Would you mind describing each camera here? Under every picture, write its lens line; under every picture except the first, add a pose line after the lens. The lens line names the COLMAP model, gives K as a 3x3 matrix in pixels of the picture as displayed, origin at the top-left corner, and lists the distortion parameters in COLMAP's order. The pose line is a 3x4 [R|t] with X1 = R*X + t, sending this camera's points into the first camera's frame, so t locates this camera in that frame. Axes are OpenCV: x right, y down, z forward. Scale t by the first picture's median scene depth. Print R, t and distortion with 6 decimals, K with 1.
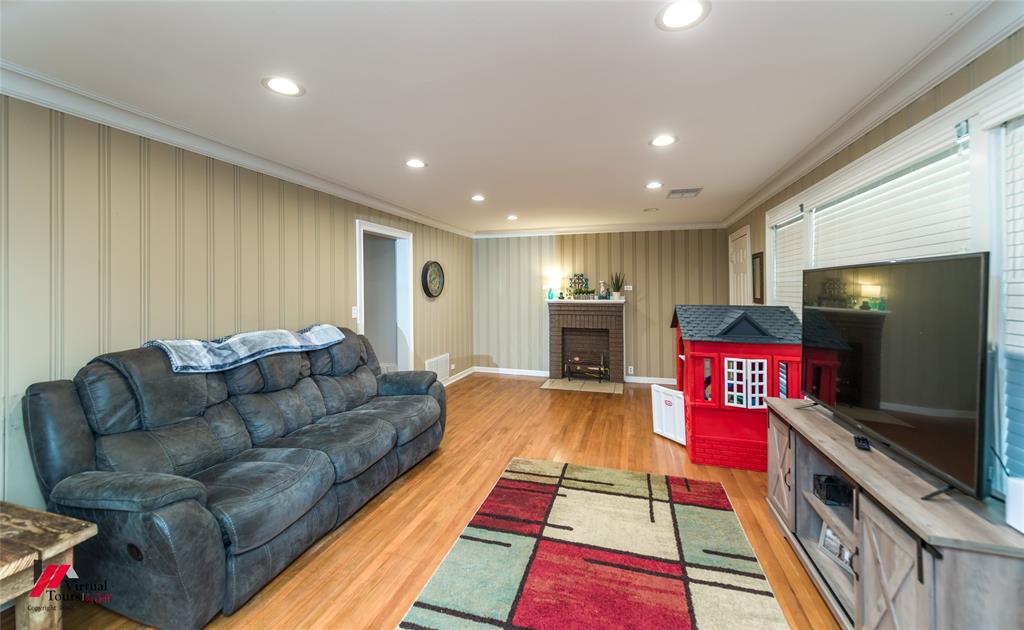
lens RADIAL K [[402.7, 0, 515.4], [0, 402.7, 293.4], [0, 0, 1]] dist [0.013858, 0.000010]
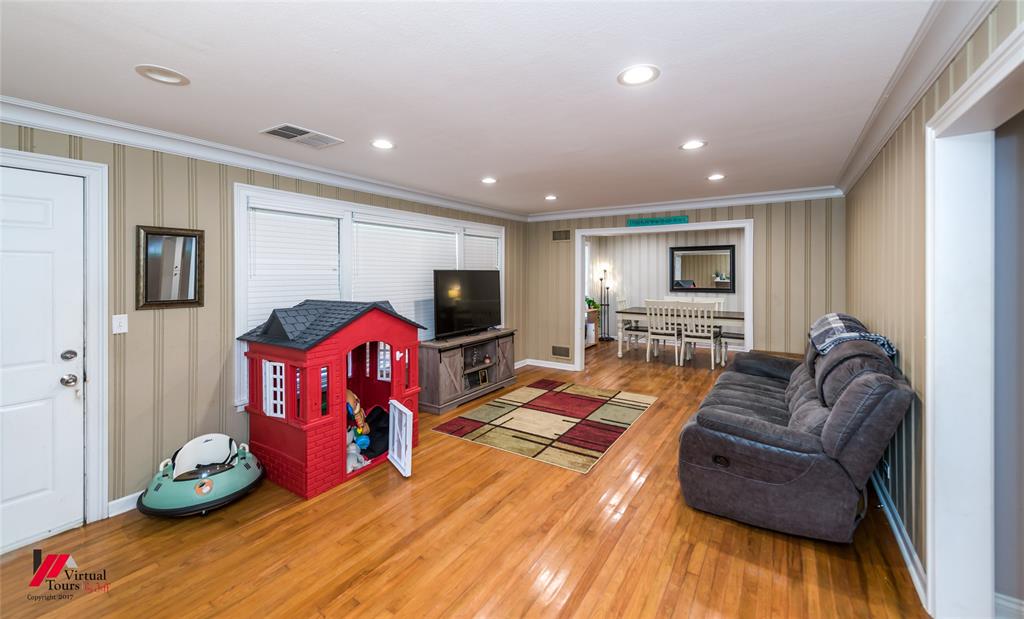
lens RADIAL K [[410.7, 0, 512.6], [0, 410.7, 267.3], [0, 0, 1]] dist [0.000620, 0.000017]
pose [[-0.959084, 0.009970, 0.282946, -0.127648], [0.007389, 0.999921, -0.010187, -0.040172], [-0.283025, -0.007680, -0.959082, 2.256415]]
